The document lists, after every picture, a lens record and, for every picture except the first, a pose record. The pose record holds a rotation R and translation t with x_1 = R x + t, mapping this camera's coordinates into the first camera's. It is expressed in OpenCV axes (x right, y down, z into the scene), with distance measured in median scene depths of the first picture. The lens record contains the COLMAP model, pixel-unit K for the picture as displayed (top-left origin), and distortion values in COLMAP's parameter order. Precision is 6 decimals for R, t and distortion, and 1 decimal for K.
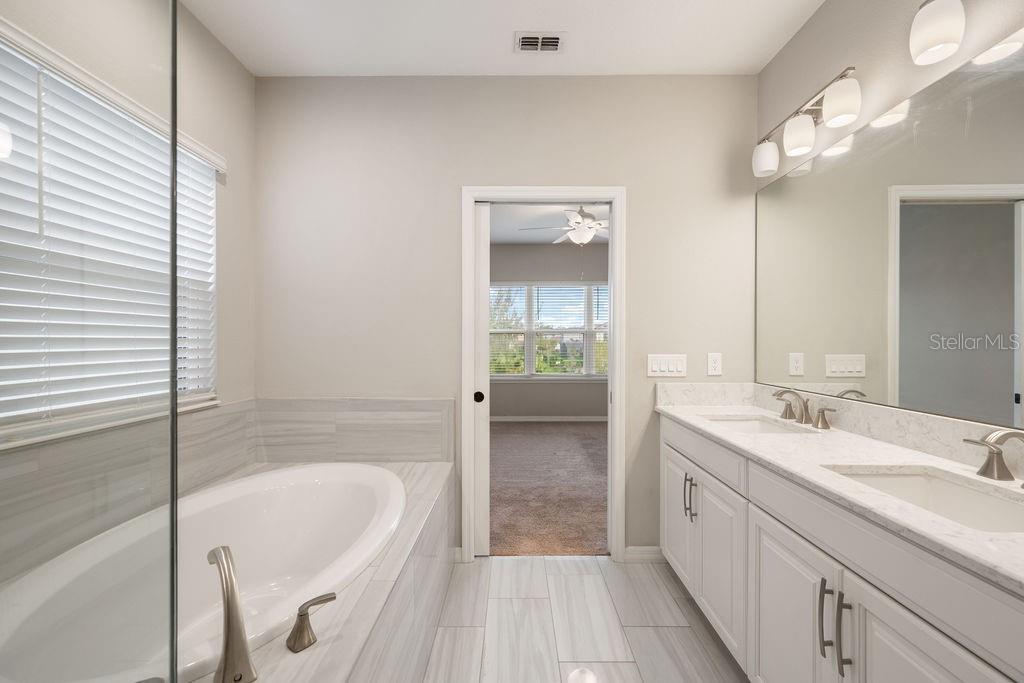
lens RADIAL K [[408.5, 0, 511.9], [0, 408.5, 343.1], [0, 0, 1]] dist [0.000418, -0.000270]
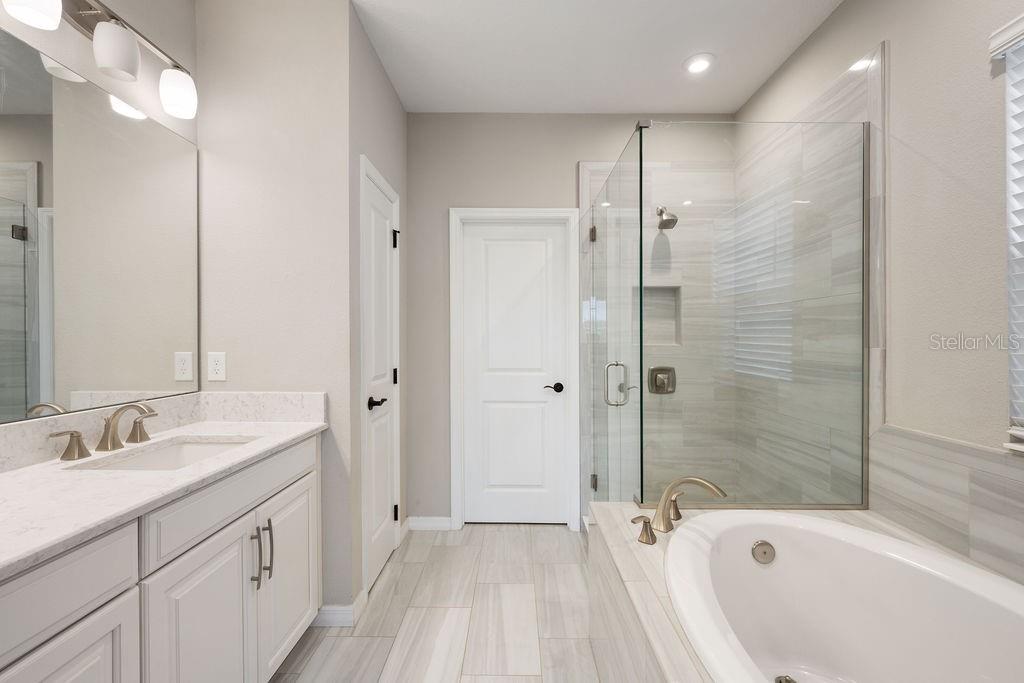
lens RADIAL K [[425.7, 0, 502.9], [0, 425.7, 340.6], [0, 0, 1]] dist [0.003389, 0.001073]
pose [[-0.999705, -0.003224, 0.024071, -0.015685], [-0.003022, 0.999960, 0.008417, -0.006639], [-0.024097, 0.008342, -0.999675, 1.910024]]
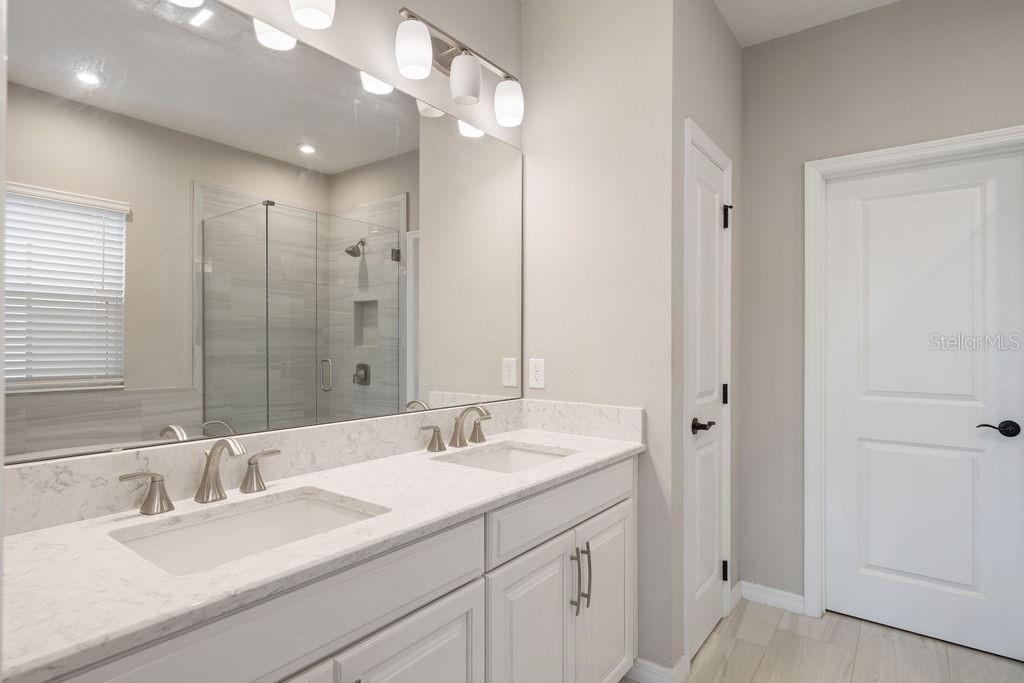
lens RADIAL K [[532.3, 0, 510.9], [0, 532.3, 346.0], [0, 0, 1]] dist [0.001793, 0.002762]
pose [[-0.803350, -0.006930, 0.595466, 0.014604], [-0.003083, 0.999967, 0.007478, -0.006858], [-0.595499, 0.004171, -0.803346, 1.945938]]
